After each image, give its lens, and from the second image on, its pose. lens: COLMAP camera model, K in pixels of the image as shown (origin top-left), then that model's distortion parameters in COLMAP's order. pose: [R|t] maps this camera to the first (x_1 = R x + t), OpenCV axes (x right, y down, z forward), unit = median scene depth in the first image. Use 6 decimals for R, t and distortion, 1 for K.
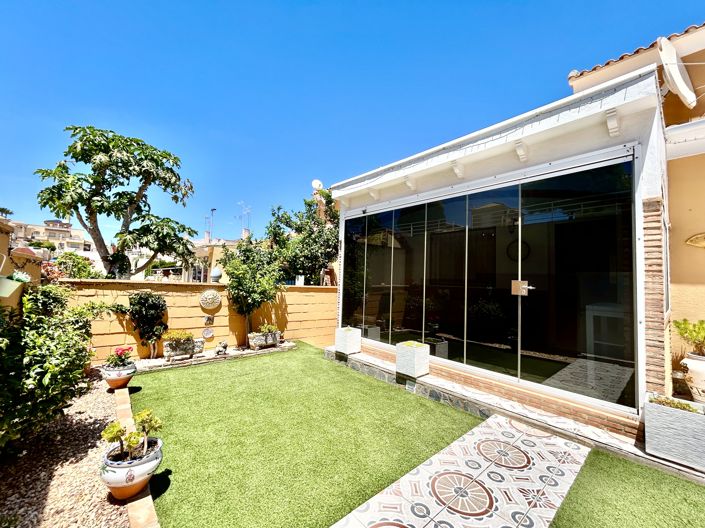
lens RADIAL K [[284.0, 0, 354.5], [0, 284.0, 264.3], [0, 0, 1]] dist [0.000269, 0.000381]
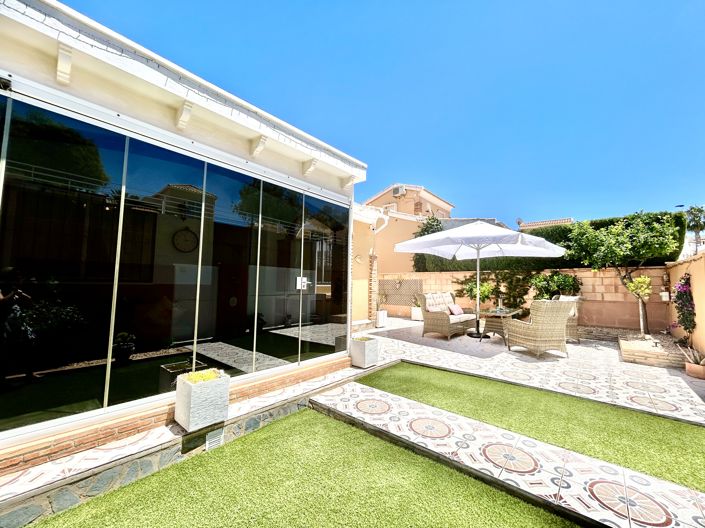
lens RADIAL K [[284.0, 0, 348.3], [0, 284.0, 263.1], [0, 0, 1]] dist [0.000269, 0.000381]
pose [[-0.124522, 0.052494, 0.990827, -0.621021], [-0.065357, 0.995997, -0.060982, 0.065365], [-0.990062, -0.072352, -0.120593, 1.003741]]
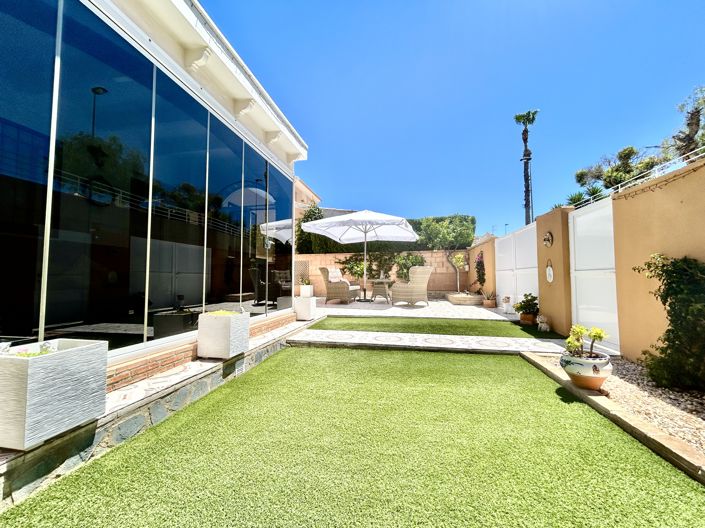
lens RADIAL K [[284.0, 0, 347.4], [0, 284.0, 261.9], [0, 0, 1]] dist [0.000269, 0.000381]
pose [[-0.595654, 0.026811, 0.802794, -0.676233], [-0.048903, 0.996378, -0.069561, 0.252256], [-0.801751, -0.080693, -0.592185, 1.527790]]
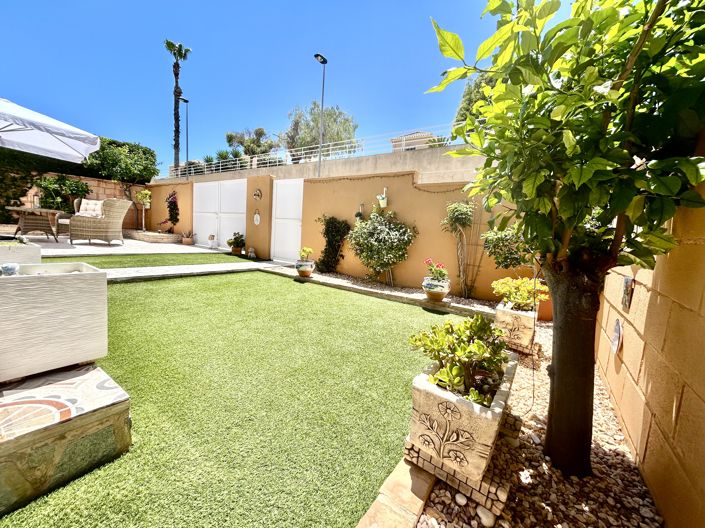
lens RADIAL K [[284.0, 0, 352.1], [0, 284.0, 262.6], [0, 0, 1]] dist [0.000269, 0.000381]
pose [[-0.970274, -0.059133, -0.234672, -0.350275], [-0.074004, 0.995736, 0.055067, 0.313722], [0.230415, 0.070797, -0.970514, 2.058988]]
